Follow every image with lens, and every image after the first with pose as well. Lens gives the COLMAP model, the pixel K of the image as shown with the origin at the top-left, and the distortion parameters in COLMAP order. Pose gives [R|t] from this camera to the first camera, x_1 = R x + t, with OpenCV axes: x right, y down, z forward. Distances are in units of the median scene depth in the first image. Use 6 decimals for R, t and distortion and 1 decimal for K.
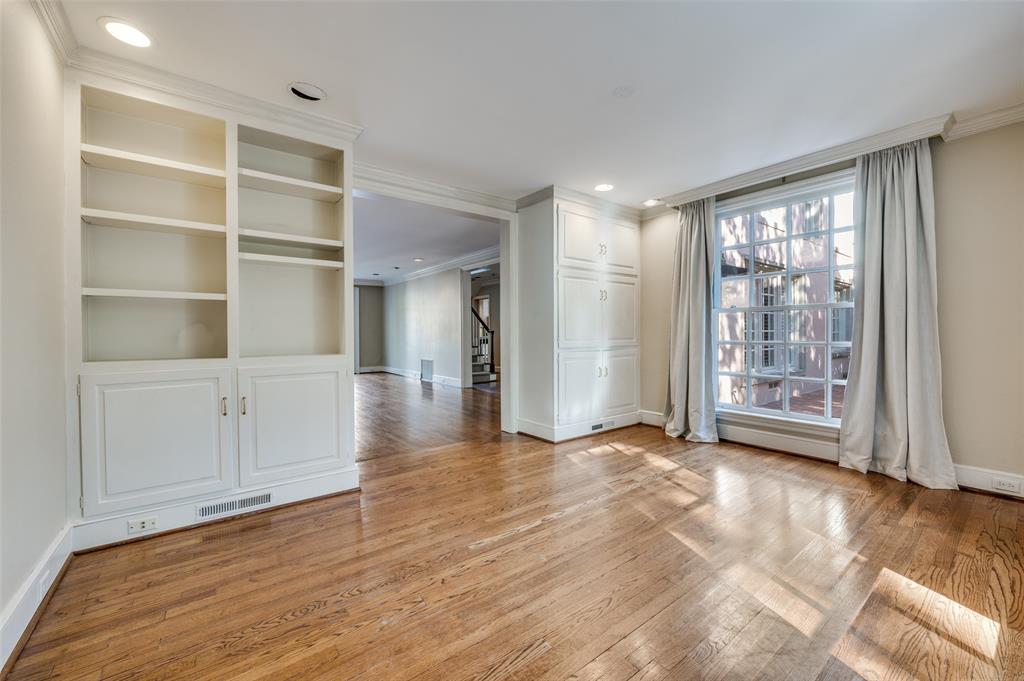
lens RADIAL K [[409.5, 0, 516.2], [0, 409.5, 337.5], [0, 0, 1]] dist [-0.002644, -0.000062]
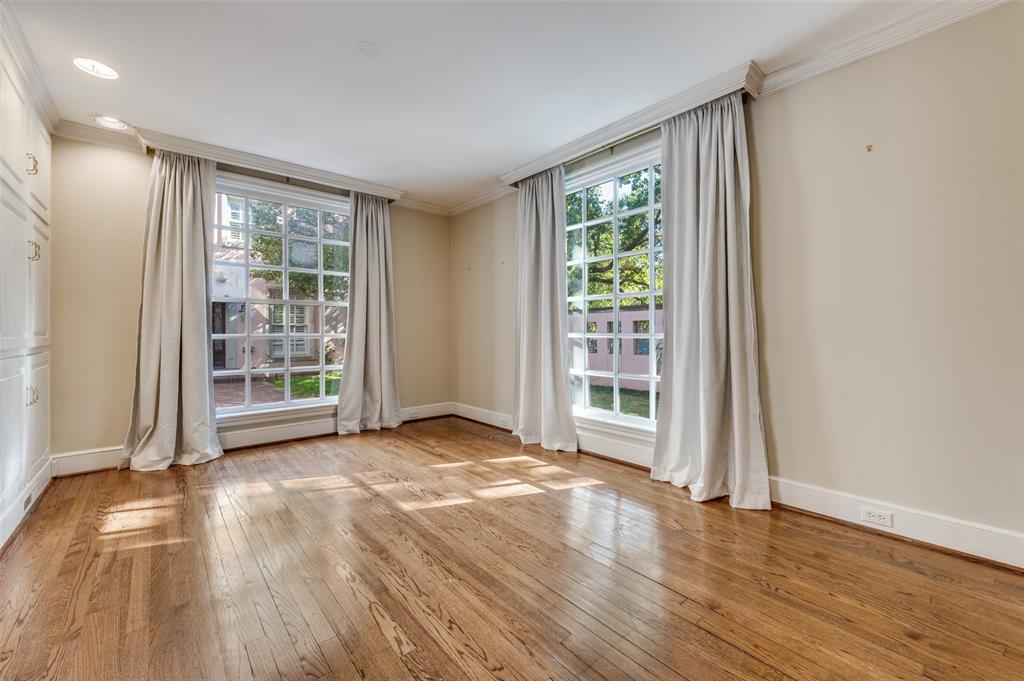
lens RADIAL K [[409.5, 0, 515.8], [0, 409.5, 333.6], [0, 0, 1]] dist [-0.002644, -0.000062]
pose [[-0.063125, -0.001443, 0.998005, -0.420366], [0.014090, 0.999898, 0.002337, 0.013289], [-0.997906, 0.014209, -0.063098, 0.484127]]
